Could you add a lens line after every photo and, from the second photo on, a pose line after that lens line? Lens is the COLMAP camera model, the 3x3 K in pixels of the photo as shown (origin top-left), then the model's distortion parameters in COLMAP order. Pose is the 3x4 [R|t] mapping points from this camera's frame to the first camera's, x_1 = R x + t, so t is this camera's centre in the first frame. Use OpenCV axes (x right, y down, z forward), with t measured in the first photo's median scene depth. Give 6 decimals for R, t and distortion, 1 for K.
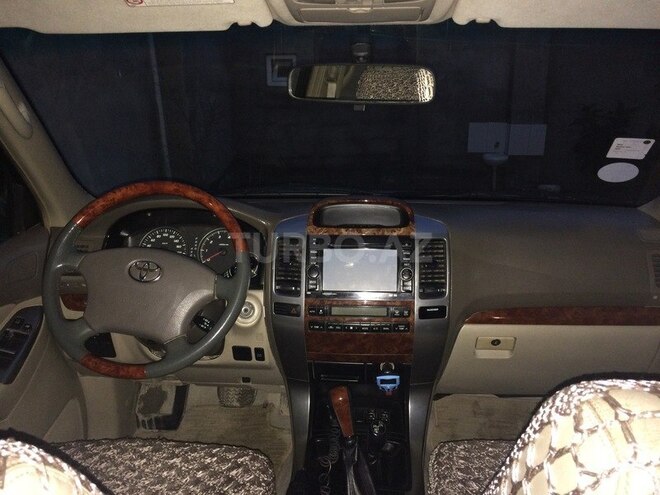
lens RADIAL K [[539.5, 0, 330.0], [0, 539.5, 247.5], [0, 0, 1]] dist [0.047915, -0.002128]
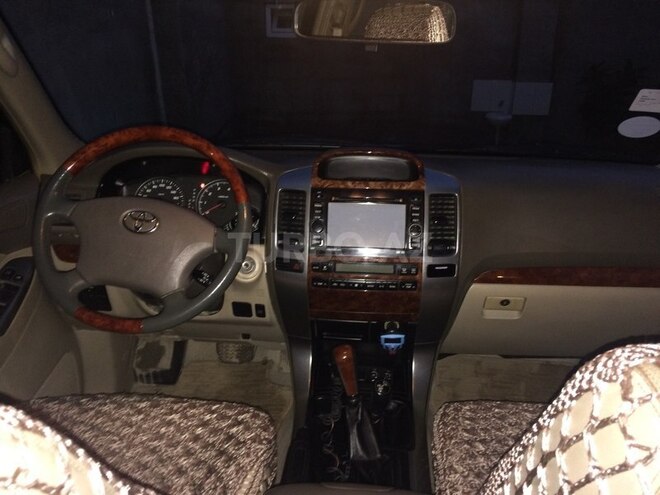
lens RADIAL K [[539.5, 0, 330.0], [0, 539.5, 247.5], [0, 0, 1]] dist [0.047915, -0.002128]
pose [[0.999839, 0.017173, 0.005227, -0.013305], [-0.017516, 0.997048, 0.074760, 0.010770], [-0.003928, -0.074839, 0.997188, 0.046506]]
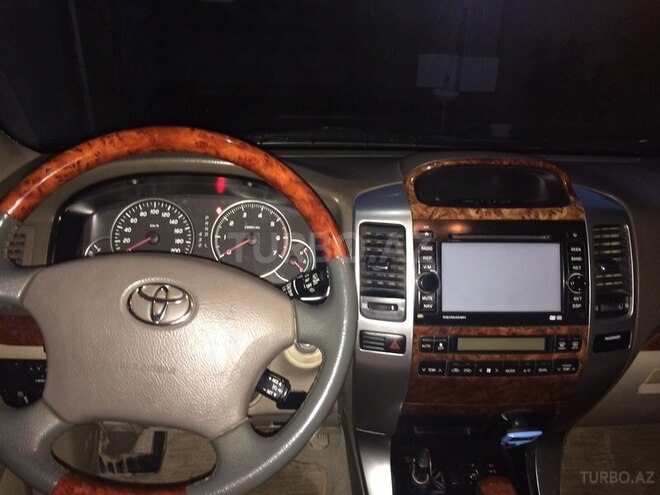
lens RADIAL K [[552.2, 0, 330.0], [0, 552.2, 247.5], [0, 0, 1]] dist [0.037118, -0.003357]
pose [[0.991002, -0.014039, 0.133110, -0.223296], [-0.000992, 0.993687, 0.112184, -0.062810], [-0.133844, -0.111307, 0.984732, 0.409577]]
